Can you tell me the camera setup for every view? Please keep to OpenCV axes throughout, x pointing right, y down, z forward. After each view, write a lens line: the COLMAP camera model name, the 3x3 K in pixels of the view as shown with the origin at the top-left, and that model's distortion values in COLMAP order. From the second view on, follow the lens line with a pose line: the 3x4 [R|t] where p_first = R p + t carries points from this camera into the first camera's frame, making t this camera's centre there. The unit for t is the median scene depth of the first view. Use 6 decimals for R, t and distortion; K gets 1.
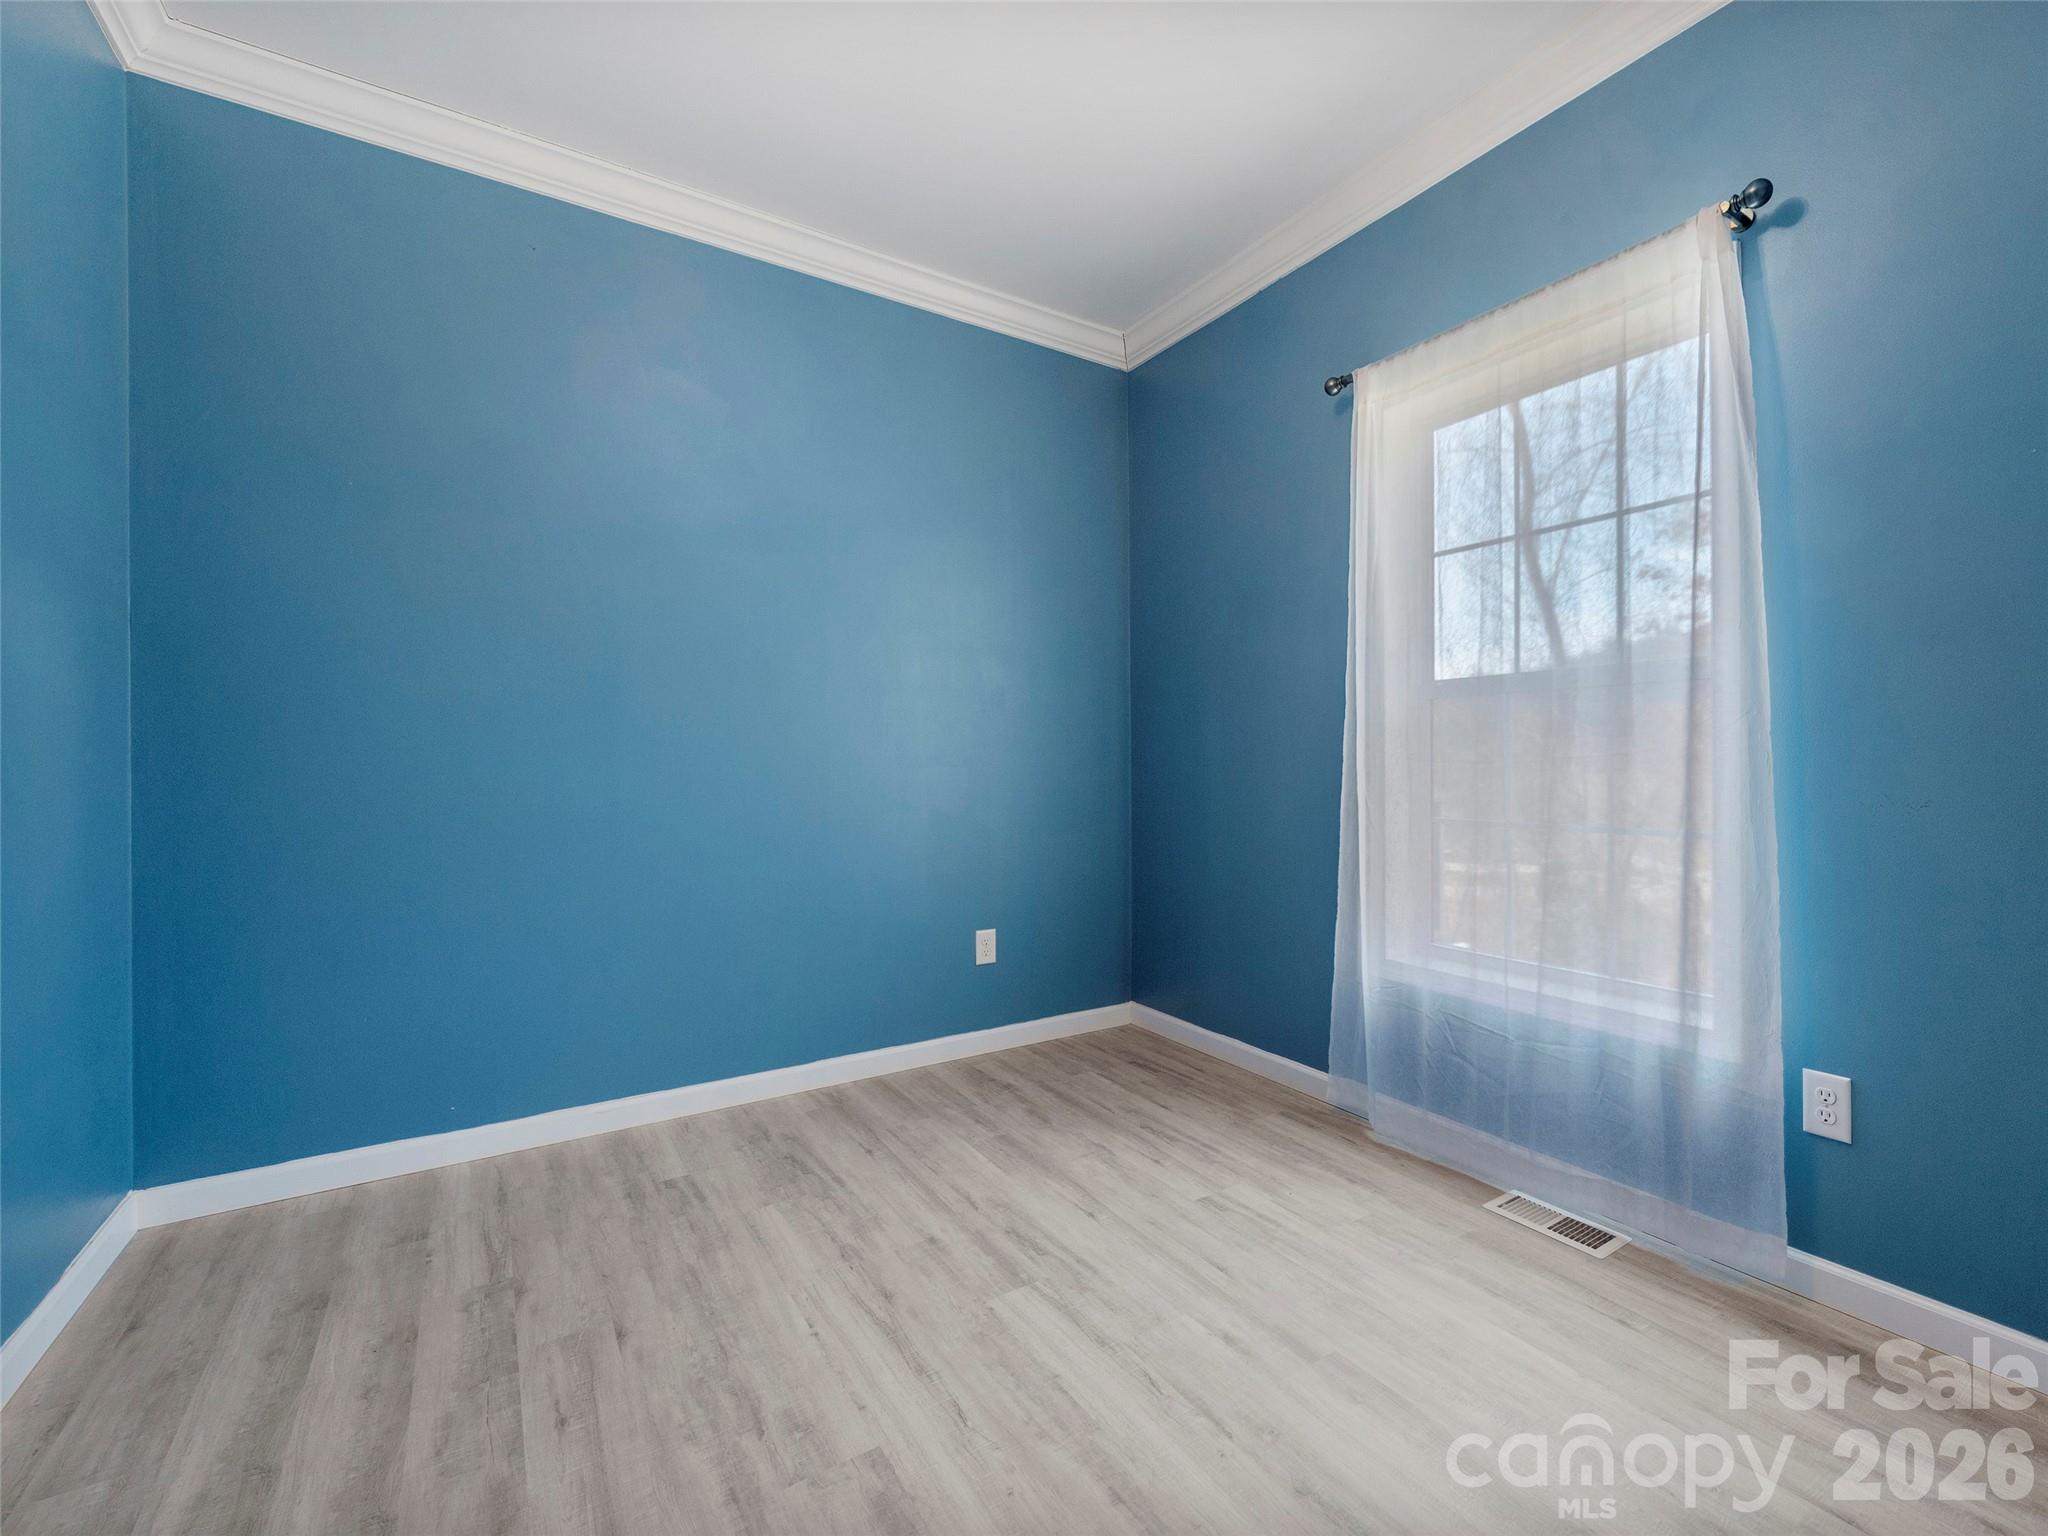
lens RADIAL K [[885.8, 0, 1074.8], [0, 885.8, 765.8], [0, 0, 1]] dist [0.001146, -0.000211]
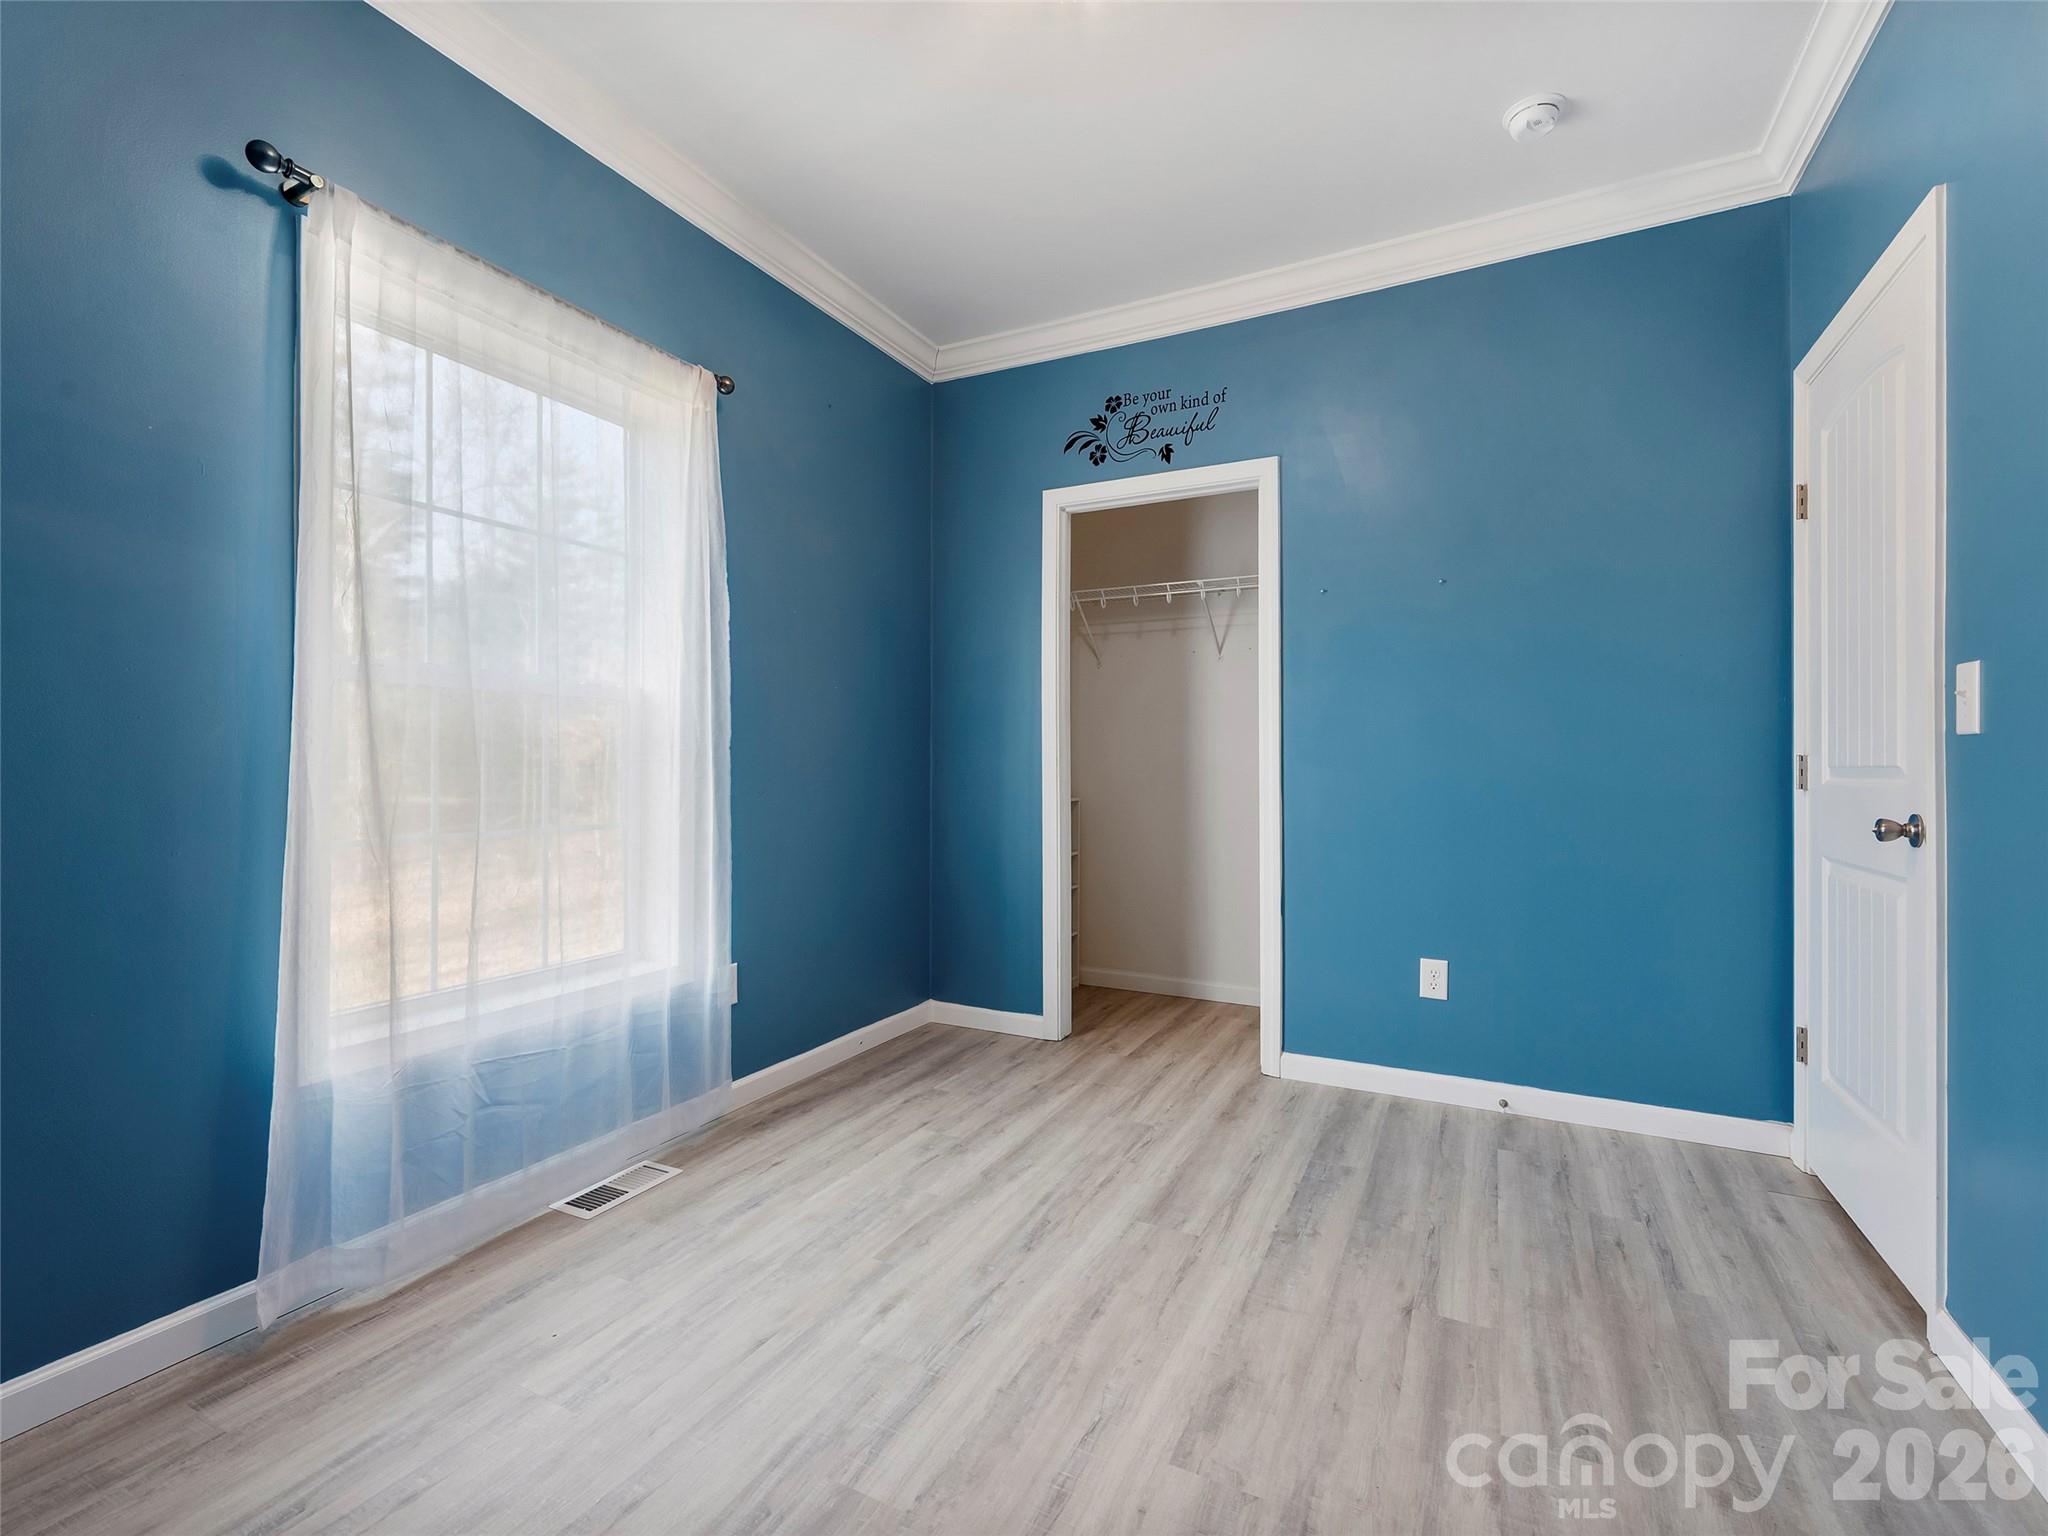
lens RADIAL K [[885.8, 0, 1074.8], [0, 885.8, 765.8], [0, 0, 1]] dist [0.001146, -0.000211]
pose [[-0.518350, 0.000420, 0.855169, -0.650677], [0.003254, 0.999994, 0.001481, -0.005144], [-0.855163, 0.003550, -0.518348, 1.031019]]
